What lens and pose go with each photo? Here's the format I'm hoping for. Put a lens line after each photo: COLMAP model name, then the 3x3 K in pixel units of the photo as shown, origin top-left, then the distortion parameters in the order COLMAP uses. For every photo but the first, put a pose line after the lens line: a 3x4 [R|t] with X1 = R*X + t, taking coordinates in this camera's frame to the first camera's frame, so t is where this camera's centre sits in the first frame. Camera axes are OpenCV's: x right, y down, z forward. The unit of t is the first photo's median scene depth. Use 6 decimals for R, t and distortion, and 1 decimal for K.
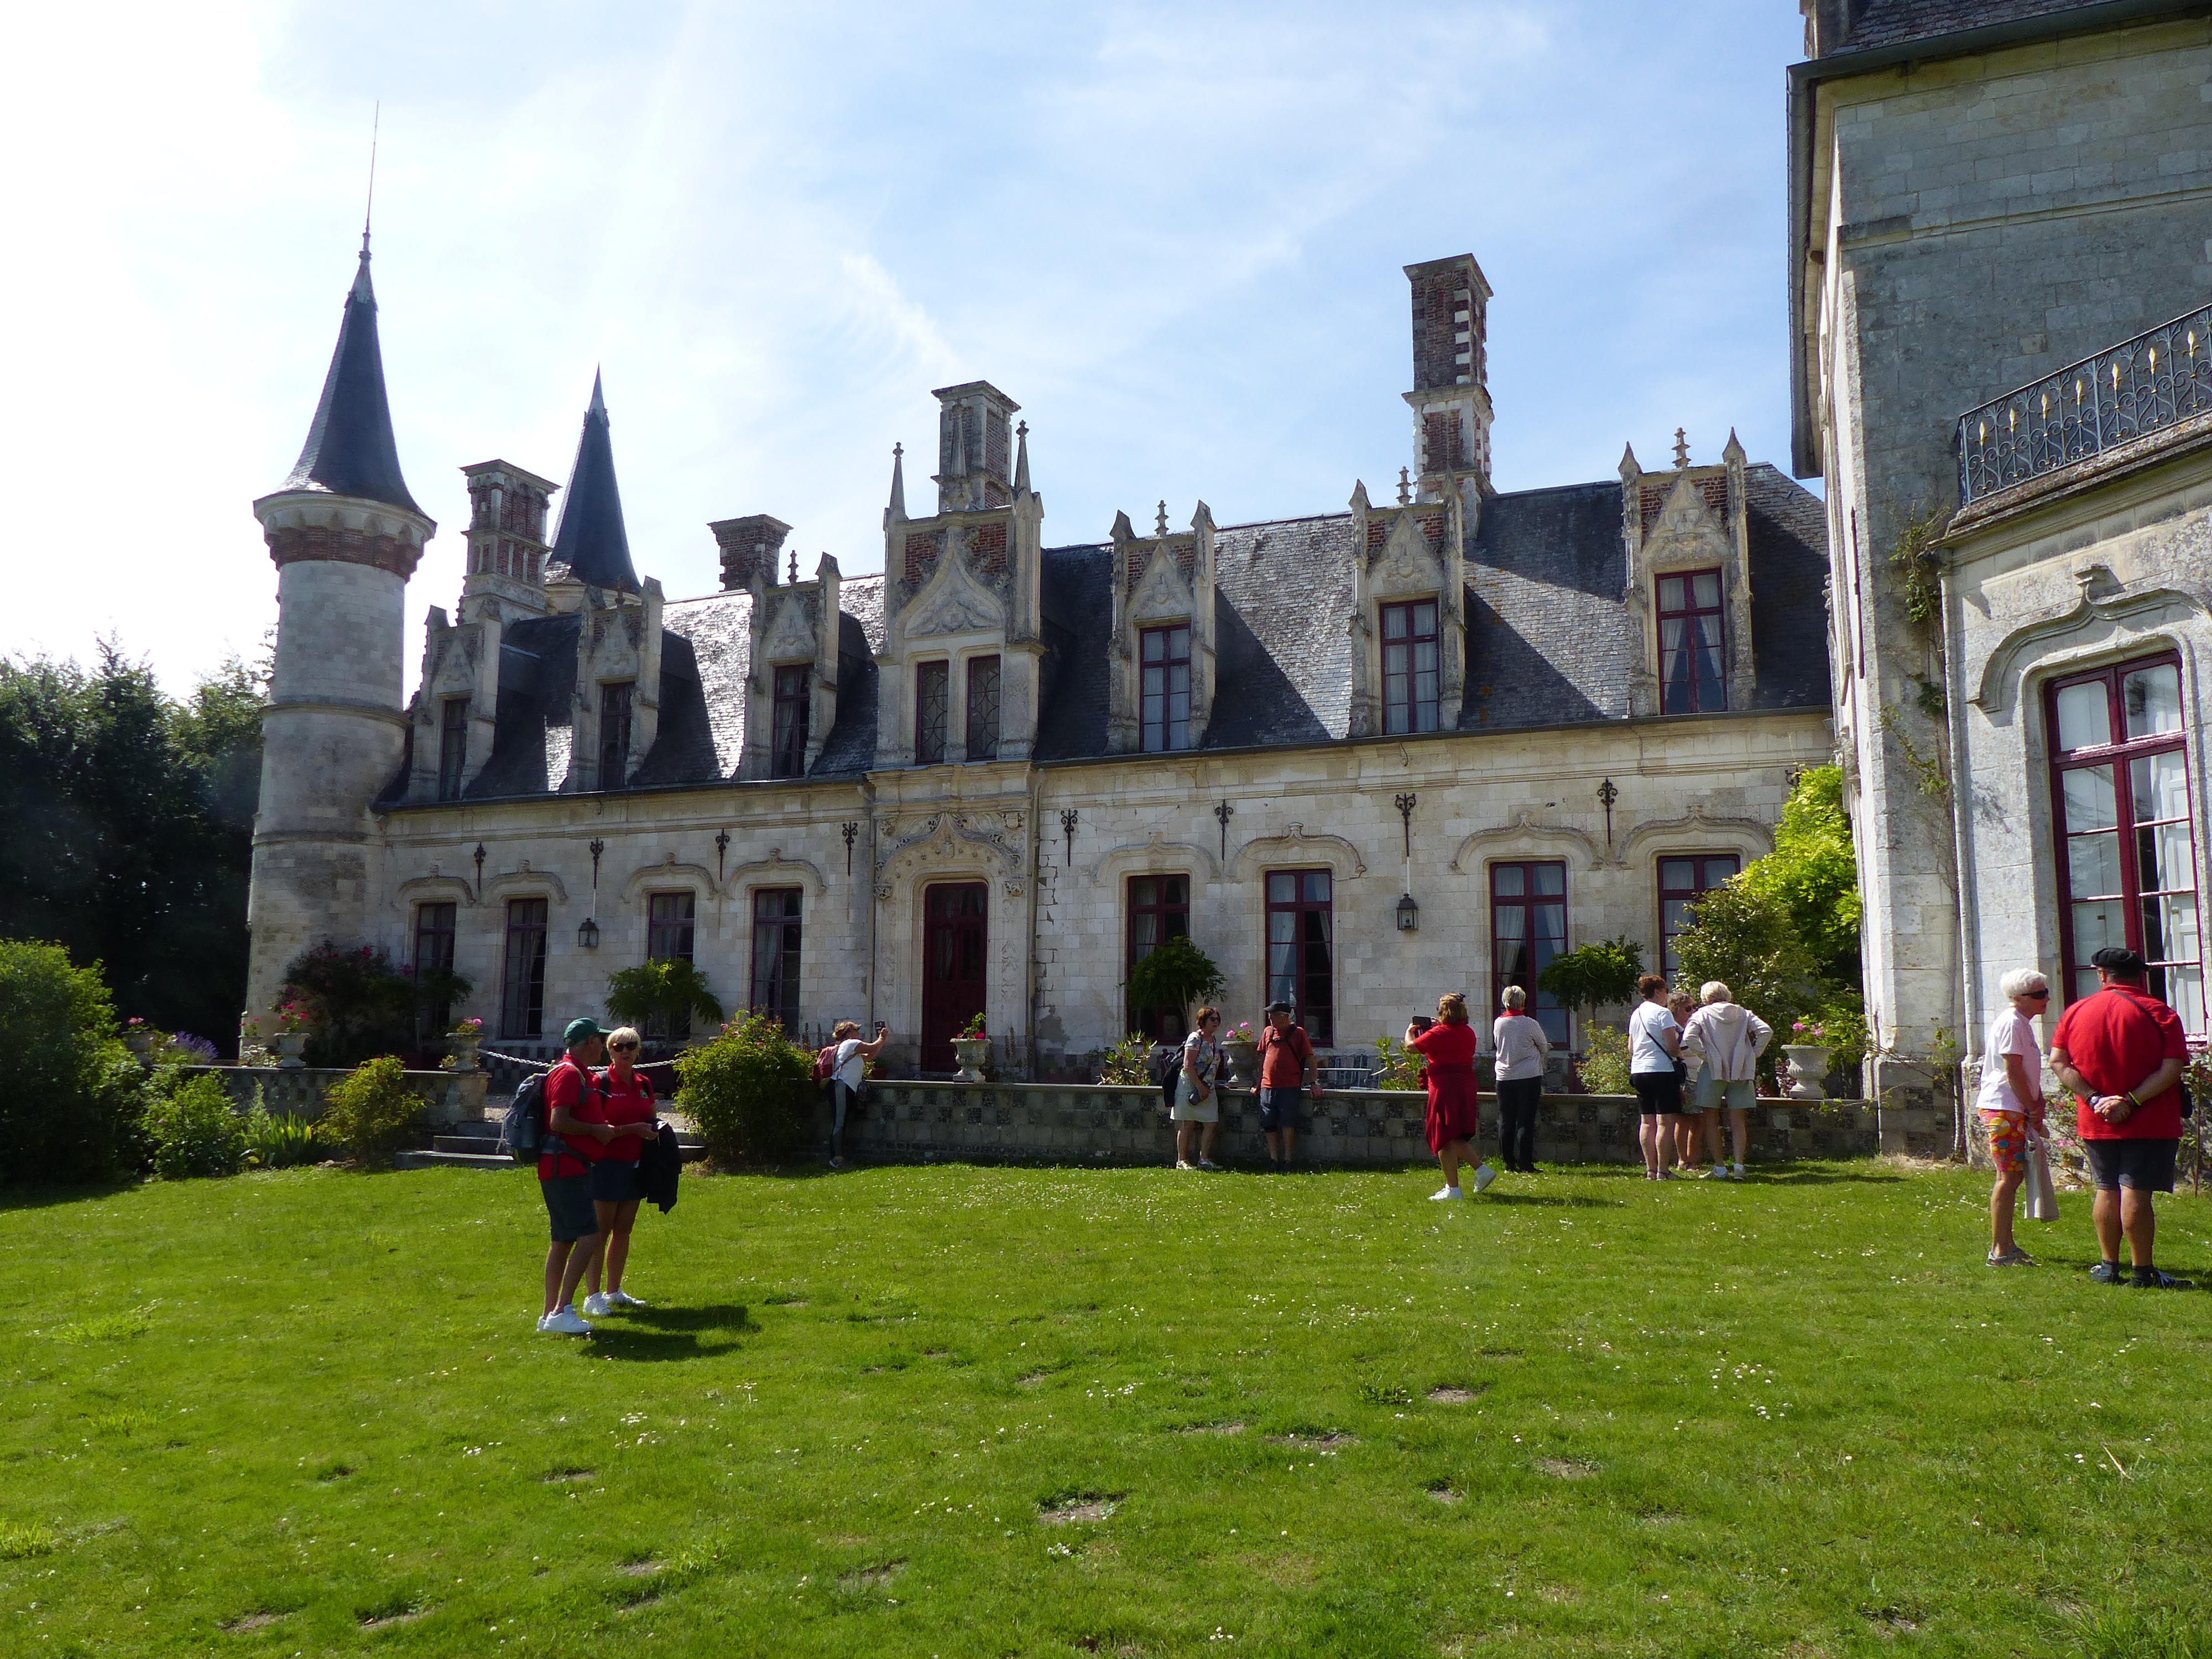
lens RADIAL K [[1594.6, 0, 1027.2], [0, 1594.6, 845.0], [0, 0, 1]] dist [0.003052, 0.032664]
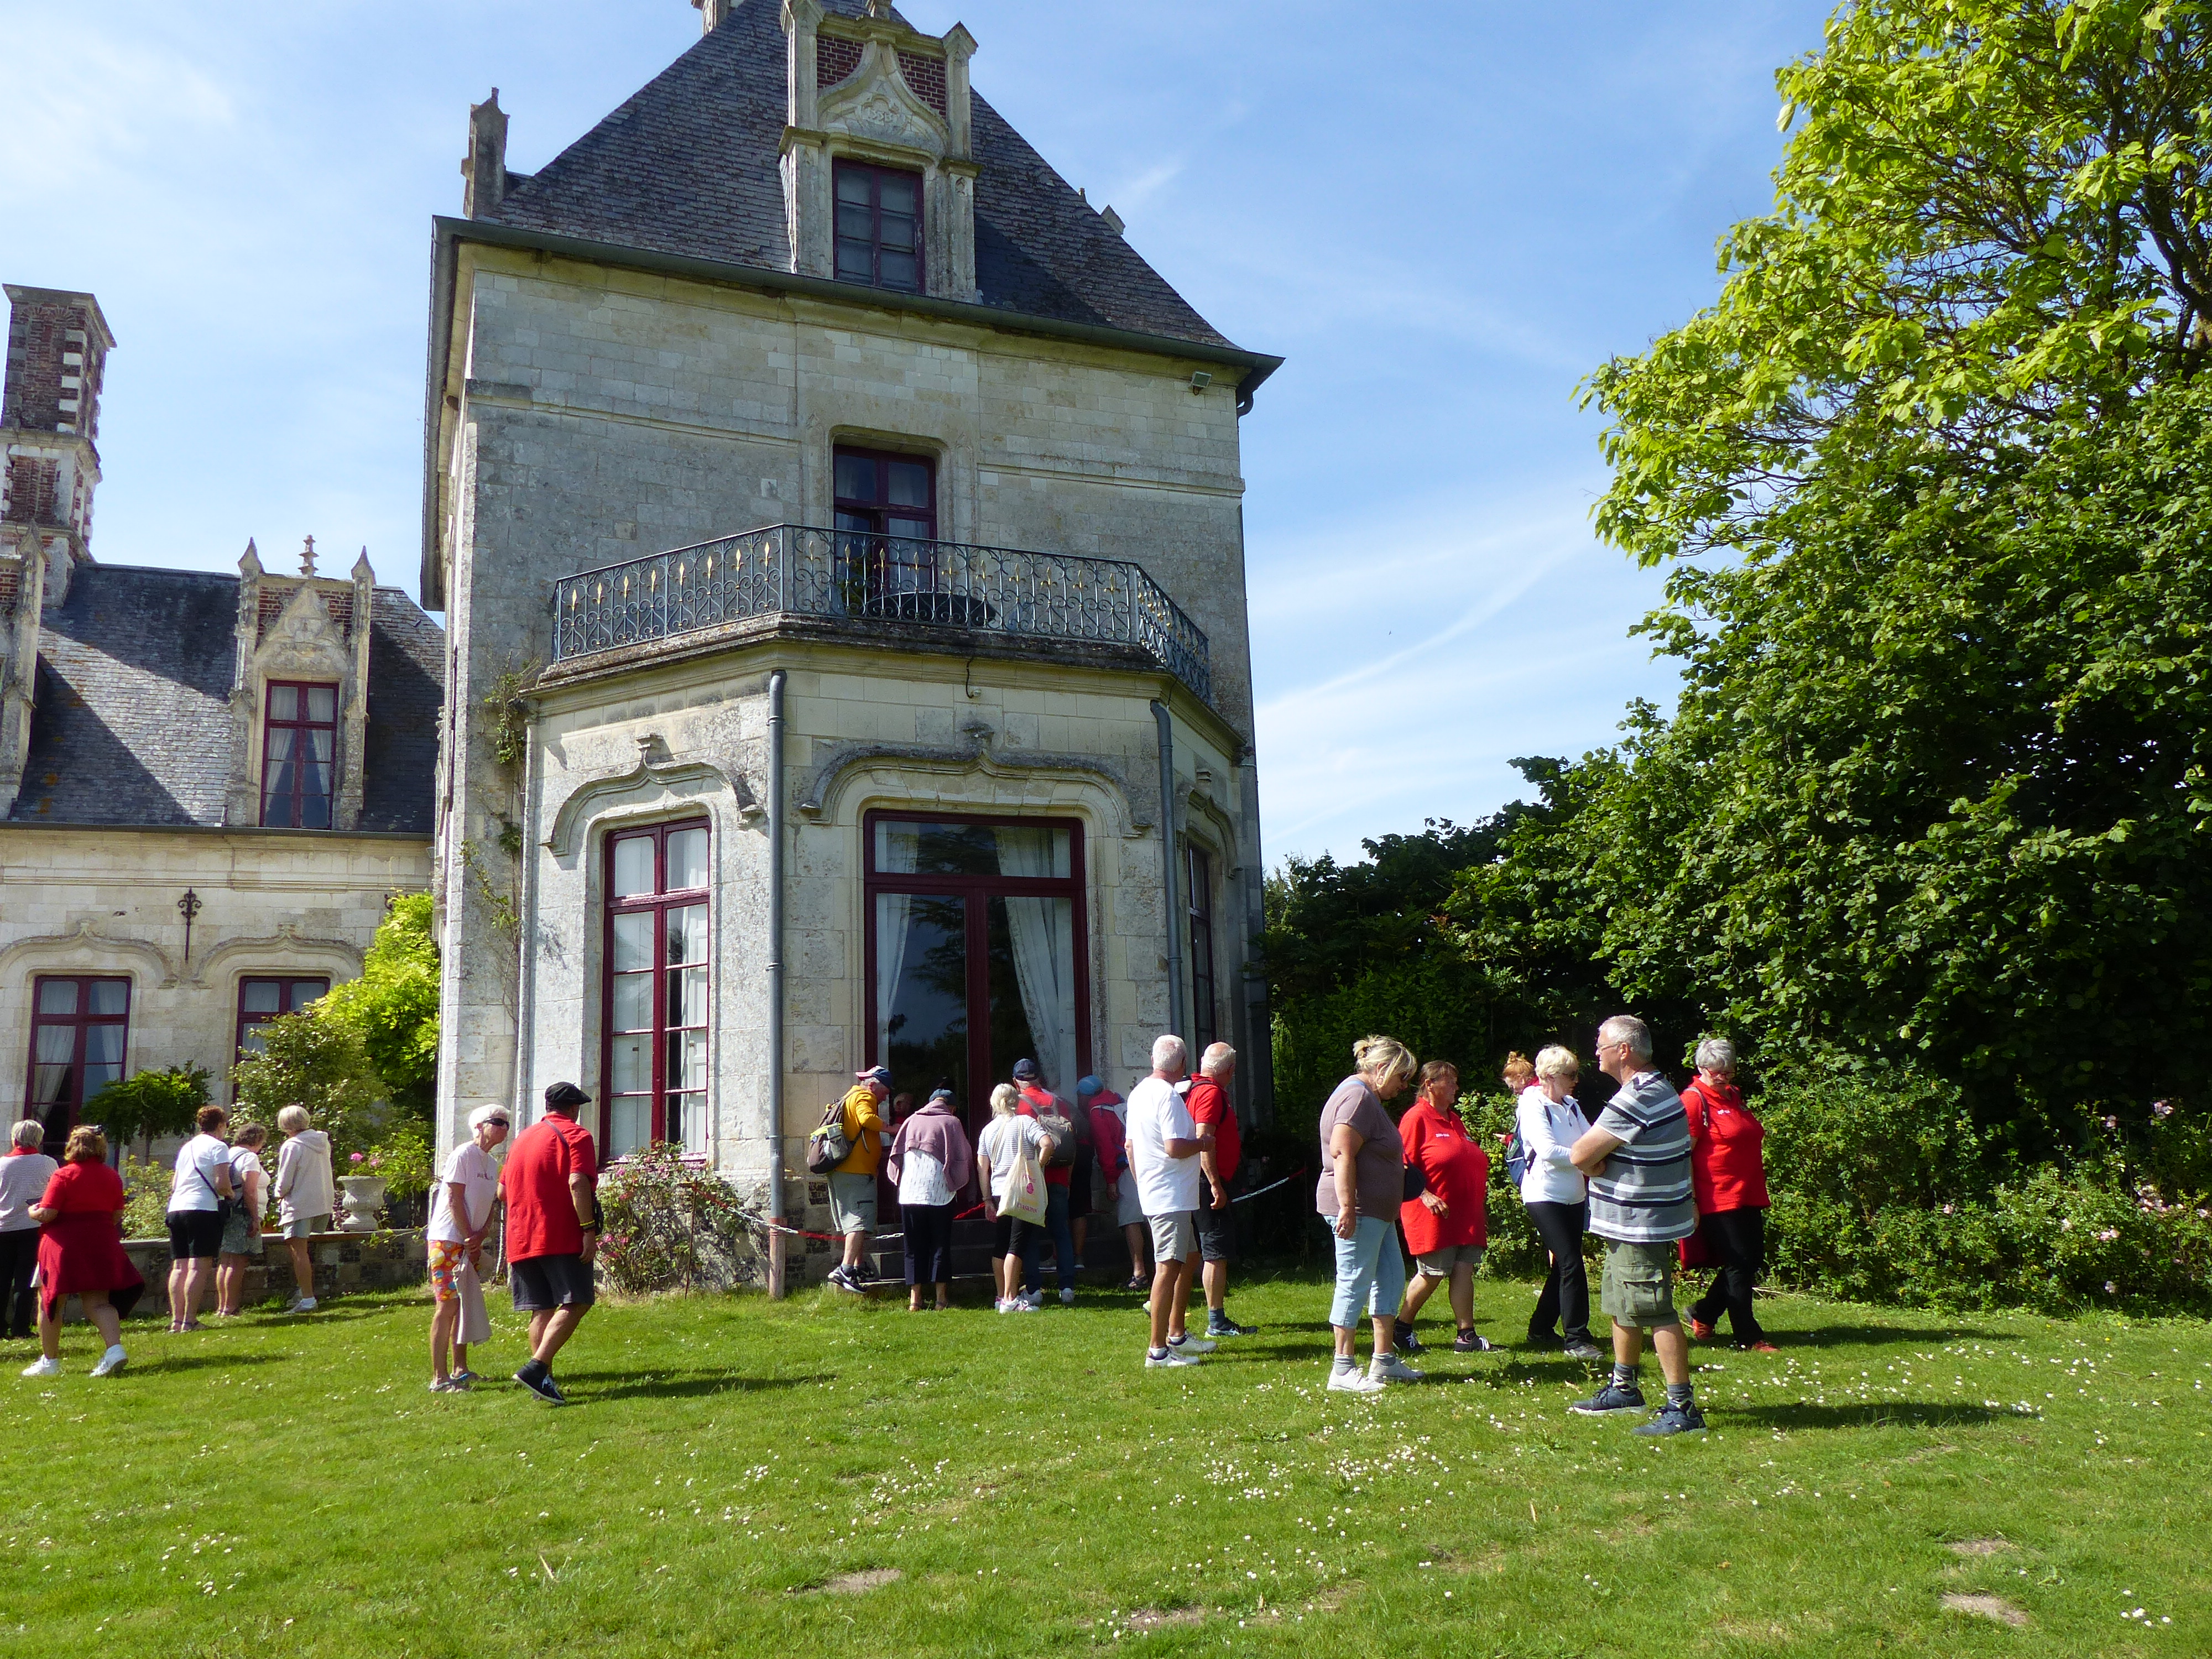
lens RADIAL K [[1594.6, 0, 1027.2], [0, 1594.6, 845.0], [0, 0, 1]] dist [0.003052, 0.032664]
pose [[0.772677, 0.094162, 0.627776, 0.159714], [-0.053685, 0.995087, -0.083180, -0.016643], [-0.632525, 0.030569, 0.773937, -0.023892]]
